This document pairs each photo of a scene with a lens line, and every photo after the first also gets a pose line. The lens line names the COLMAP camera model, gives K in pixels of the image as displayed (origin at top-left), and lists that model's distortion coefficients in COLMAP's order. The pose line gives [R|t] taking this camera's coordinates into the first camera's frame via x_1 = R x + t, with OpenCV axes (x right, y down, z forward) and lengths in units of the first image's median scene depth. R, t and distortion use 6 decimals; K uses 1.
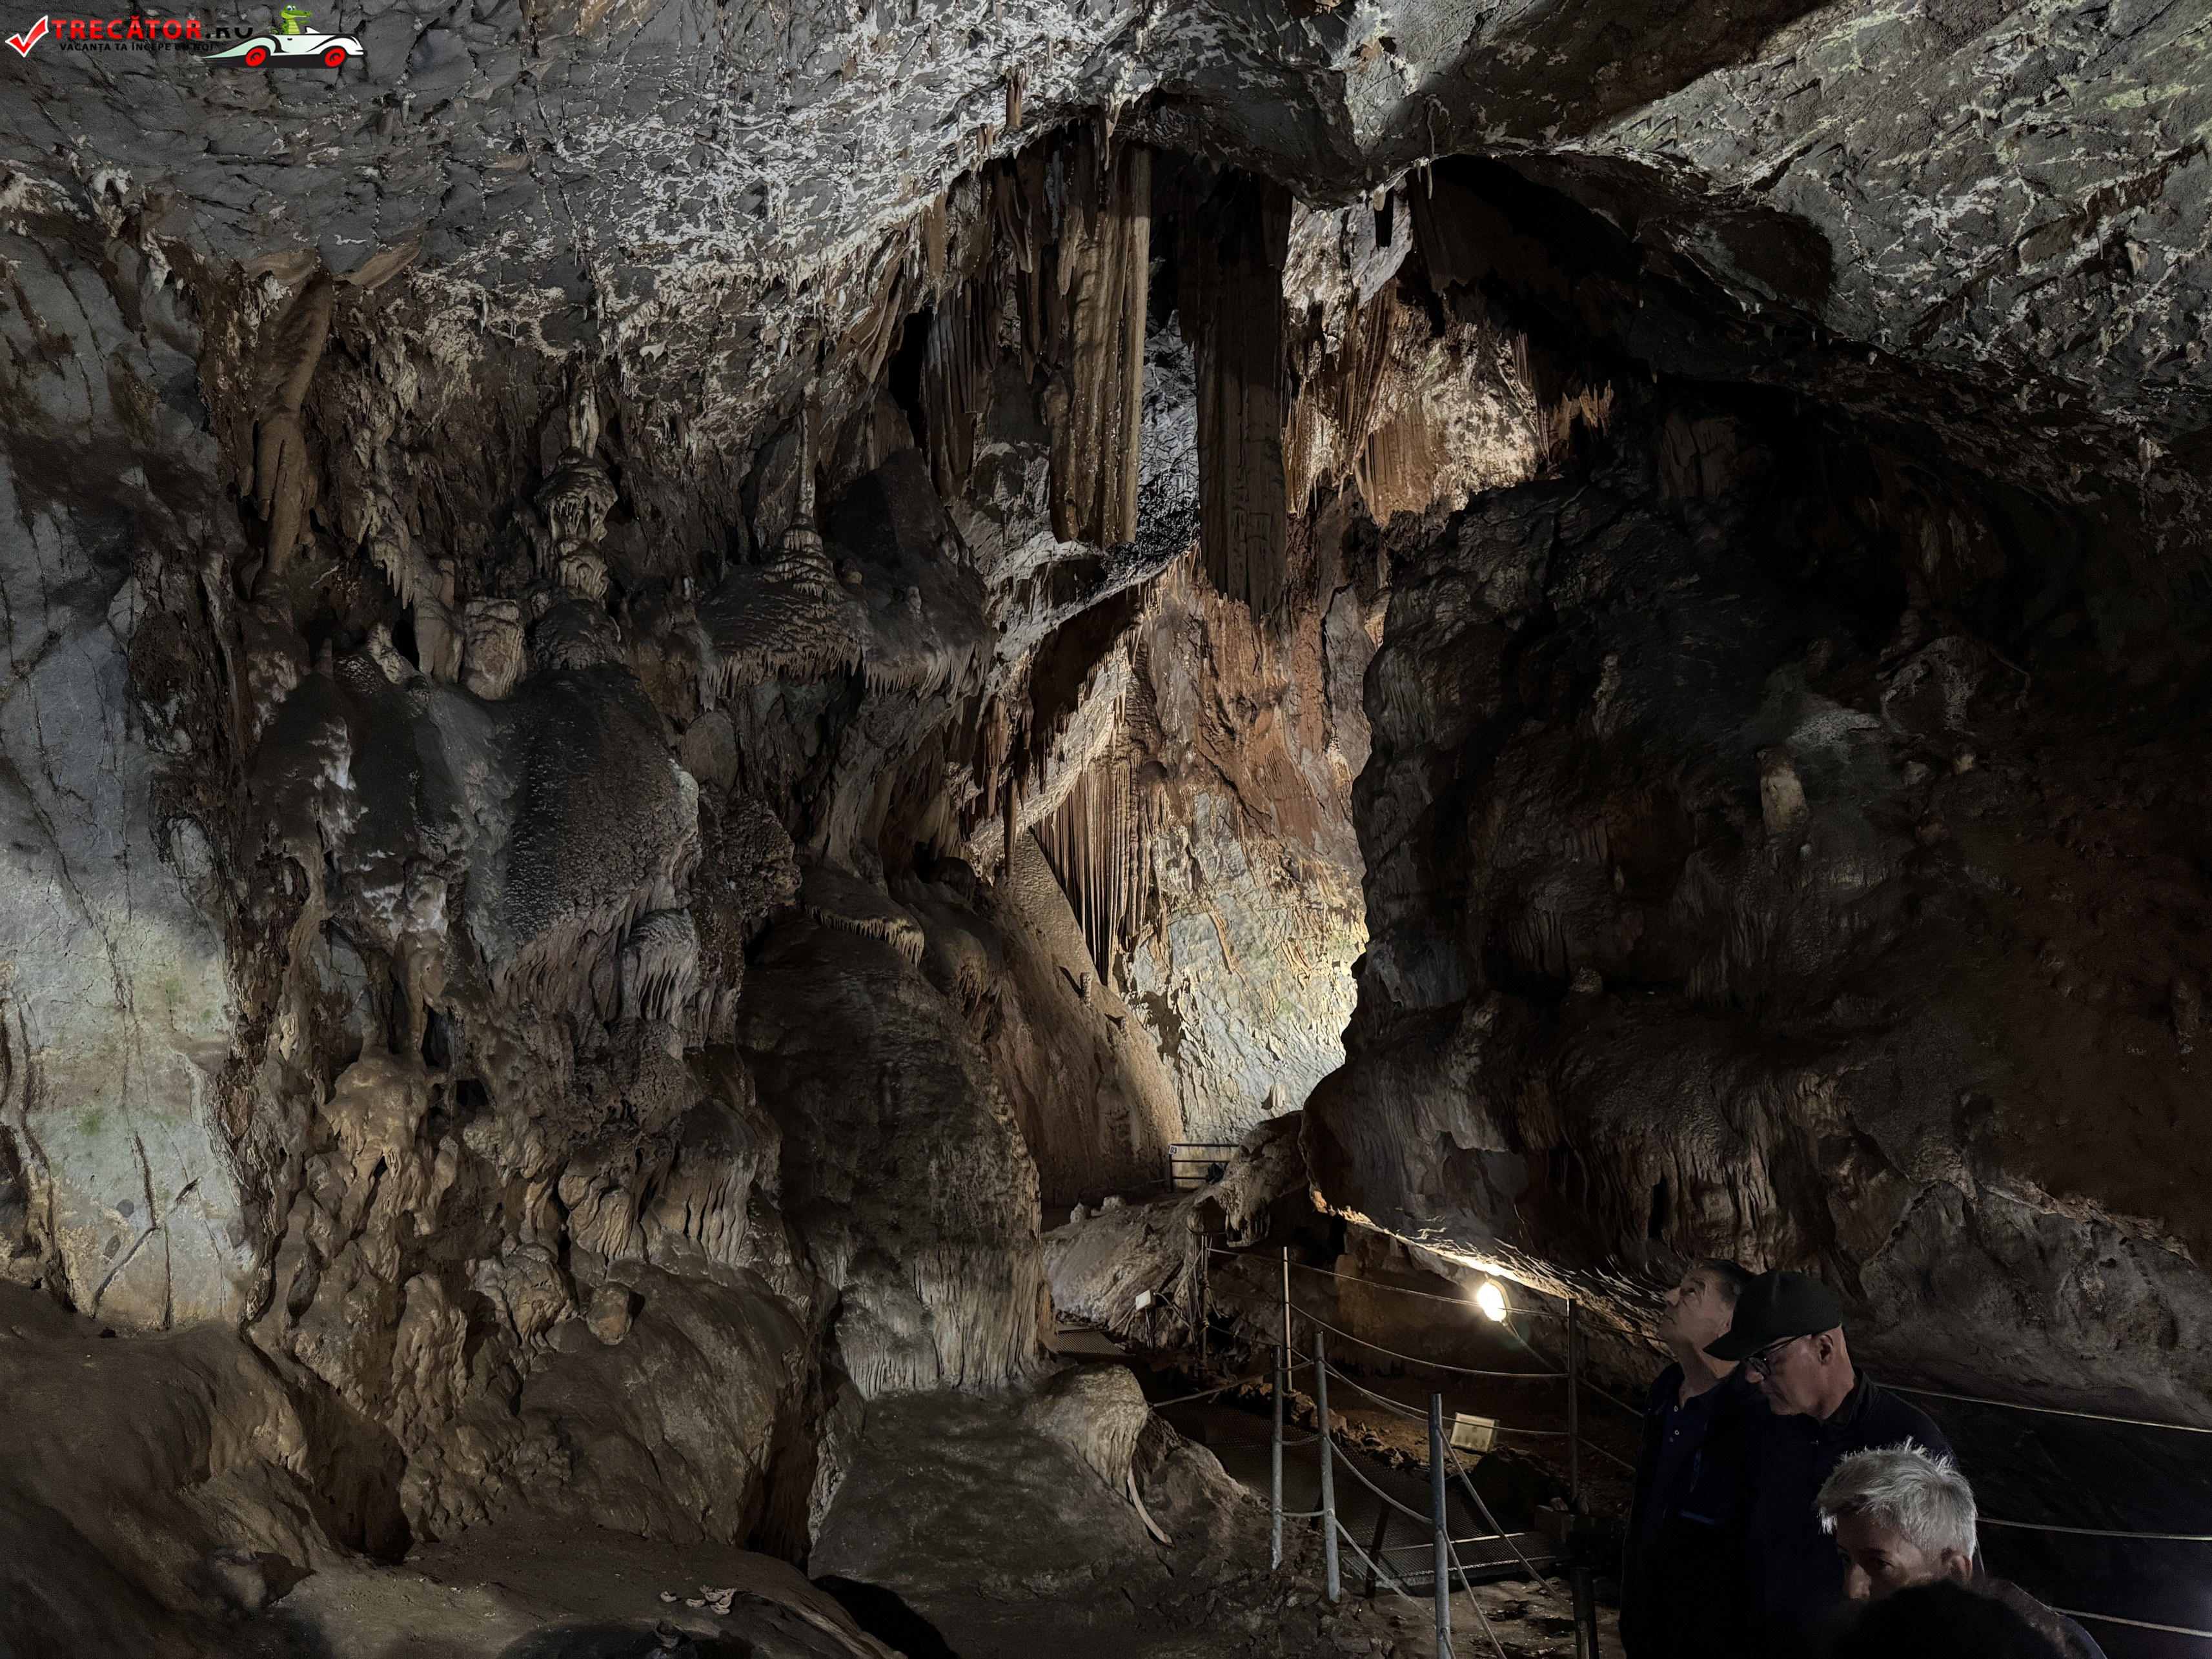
lens RADIAL K [[1561.4, 0, 1105.3], [0, 1561.4, 828.7], [0, 0, 1]] dist [0.052279, -0.062999]
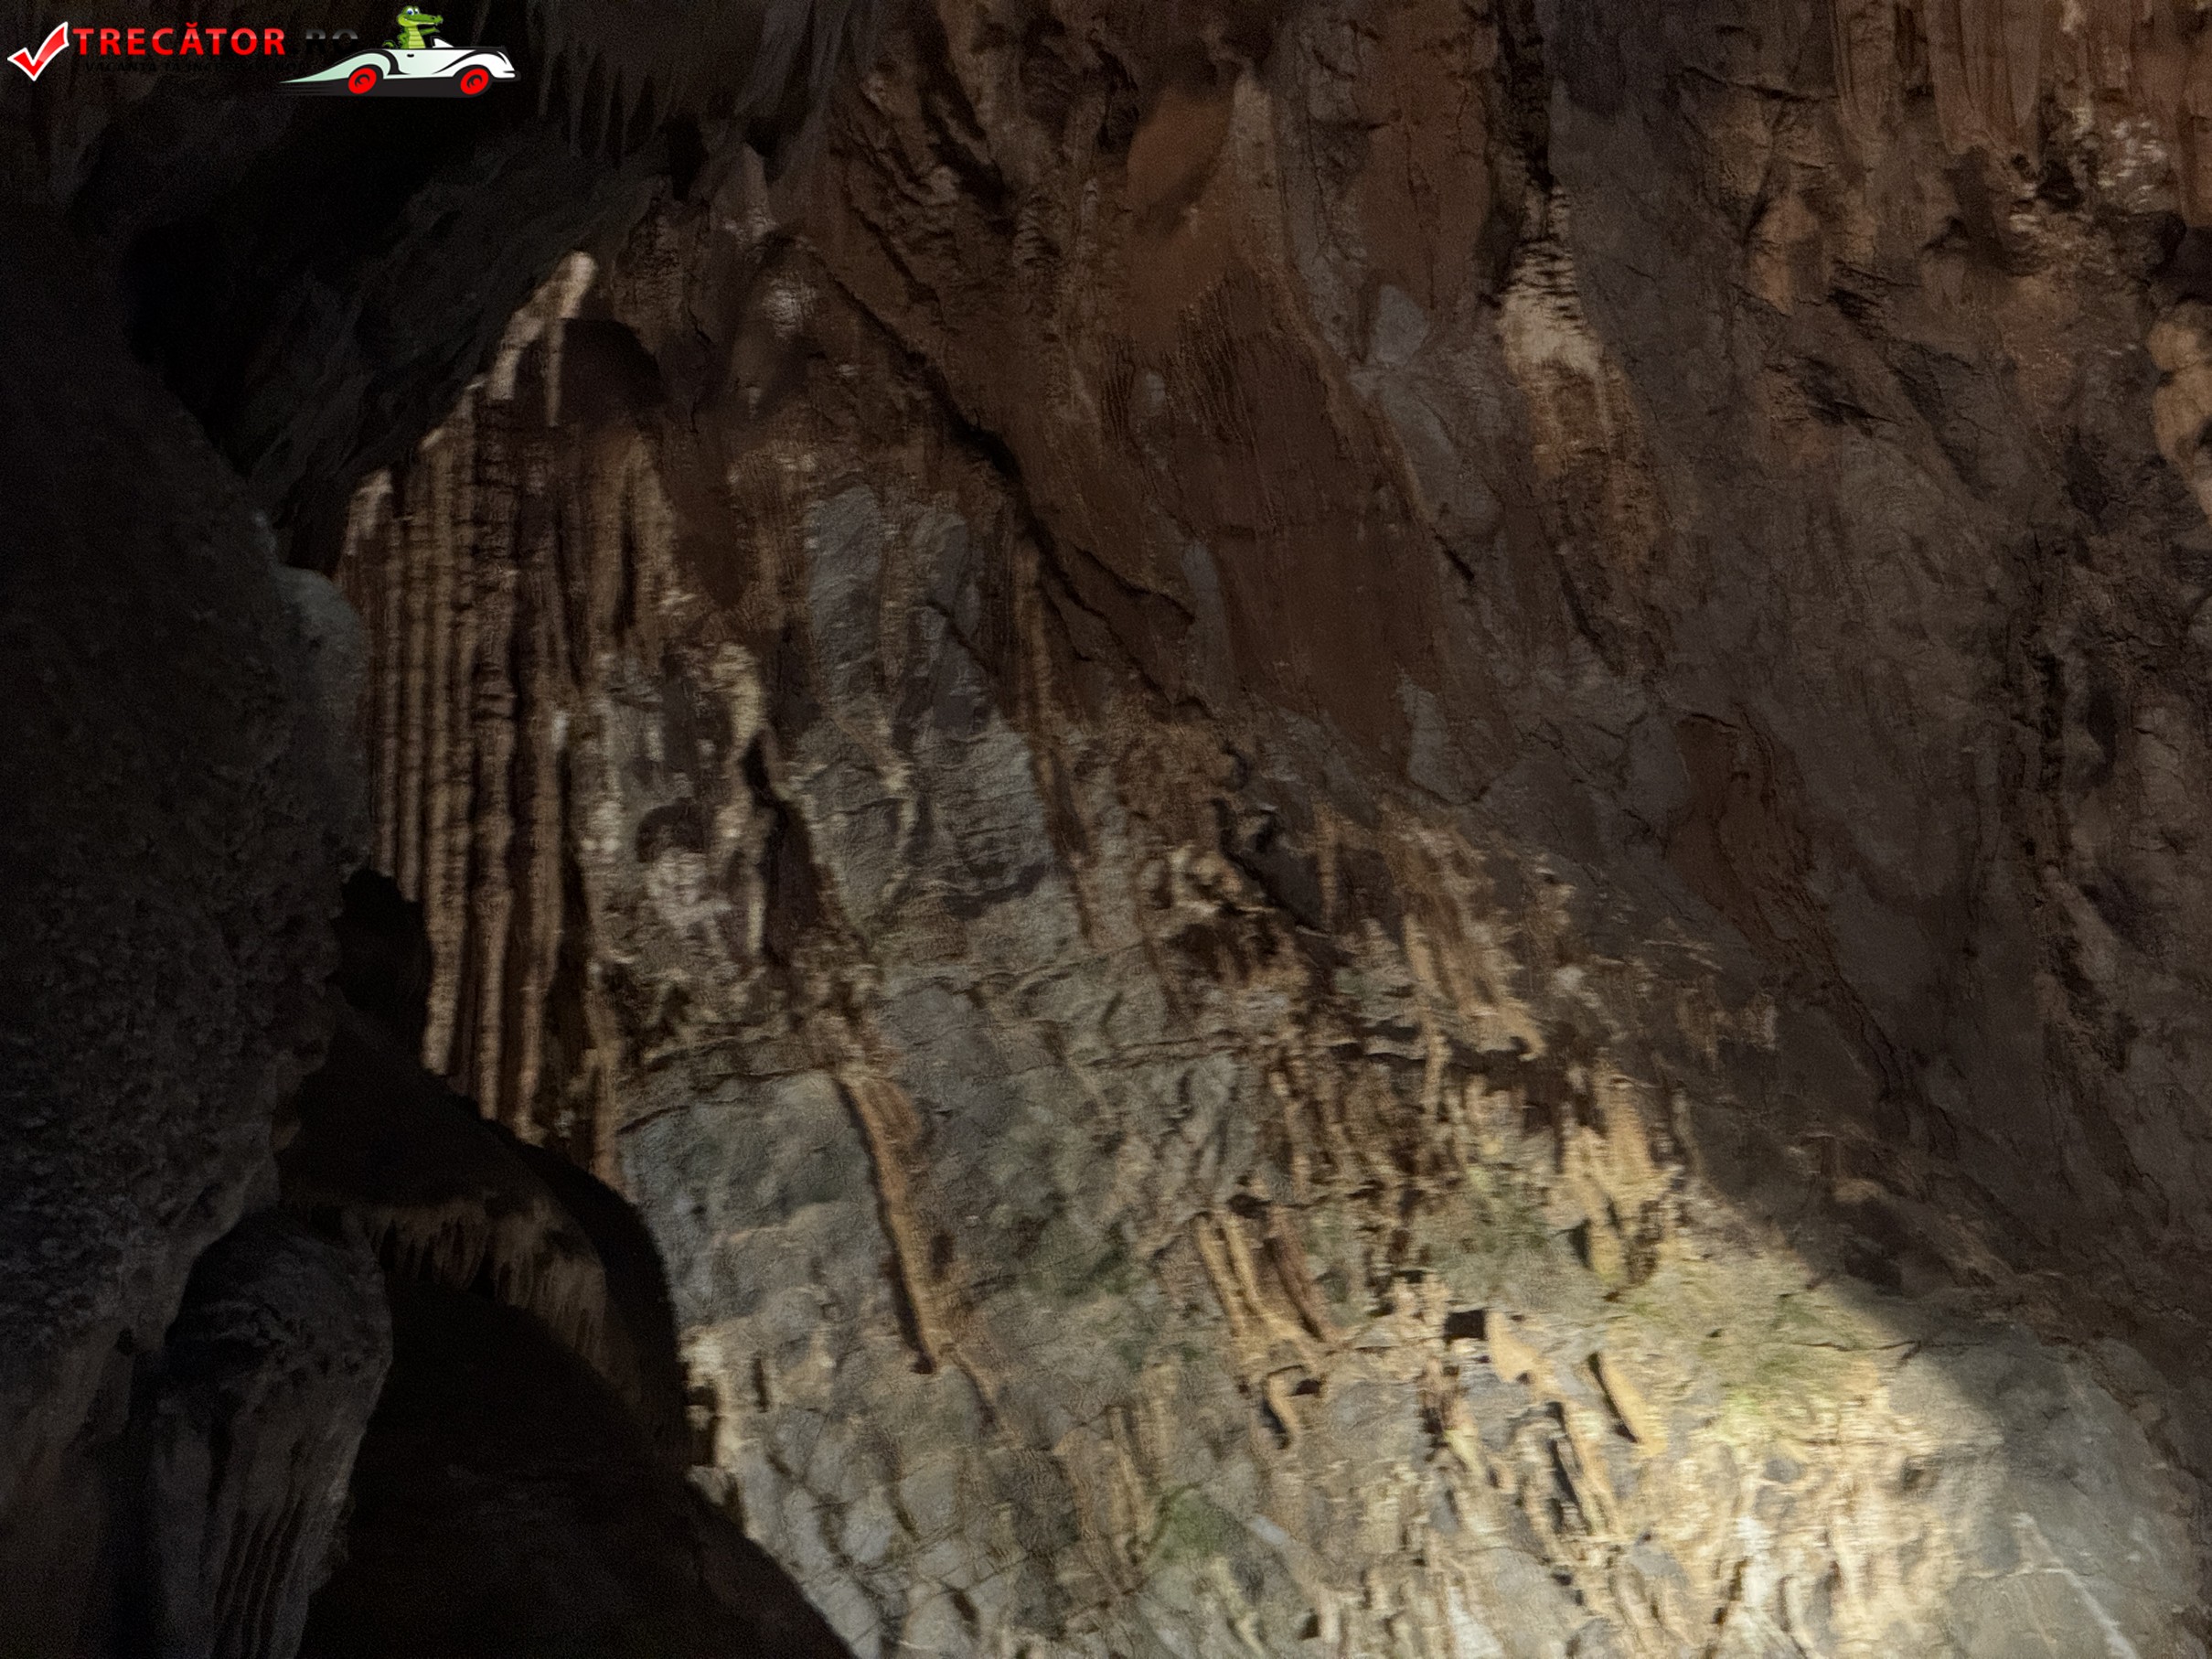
lens RADIAL K [[7852.2, 0, 1100.5], [0, 7852.2, 828.5], [0, 0, 1]] dist [0.290168, 0.000000]
pose [[0.985134, 0.014314, 0.171193, -0.274513], [-0.019376, 0.999422, 0.027939, -0.026059], [-0.170694, -0.030840, 0.984841, -0.063649]]
